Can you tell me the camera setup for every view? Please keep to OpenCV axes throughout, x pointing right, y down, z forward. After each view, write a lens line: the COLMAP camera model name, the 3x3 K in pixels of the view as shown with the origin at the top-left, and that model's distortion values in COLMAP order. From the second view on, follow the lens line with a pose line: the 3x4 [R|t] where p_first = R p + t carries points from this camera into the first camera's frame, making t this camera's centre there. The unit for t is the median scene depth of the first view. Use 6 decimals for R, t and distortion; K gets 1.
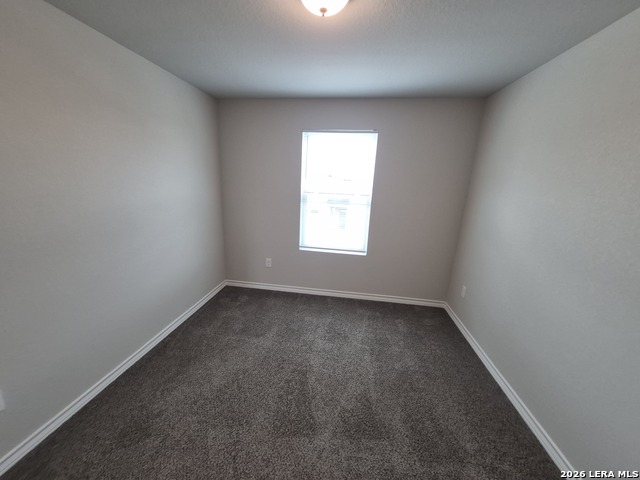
lens RADIAL K [[251.7, 0, 317.7], [0, 251.7, 242.1], [0, 0, 1]] dist [0.007264, -0.000600]
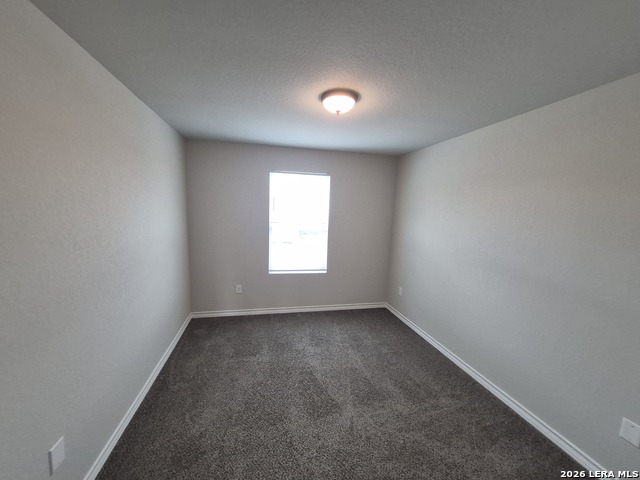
lens RADIAL K [[251.7, 0, 316.4], [0, 251.7, 239.2], [0, 0, 1]] dist [0.007264, -0.000600]
pose [[0.935869, -0.049630, 0.348834, -0.319304], [0.090119, 0.990816, -0.100809, 0.013972], [-0.340628, 0.125780, 0.931747, -0.152892]]
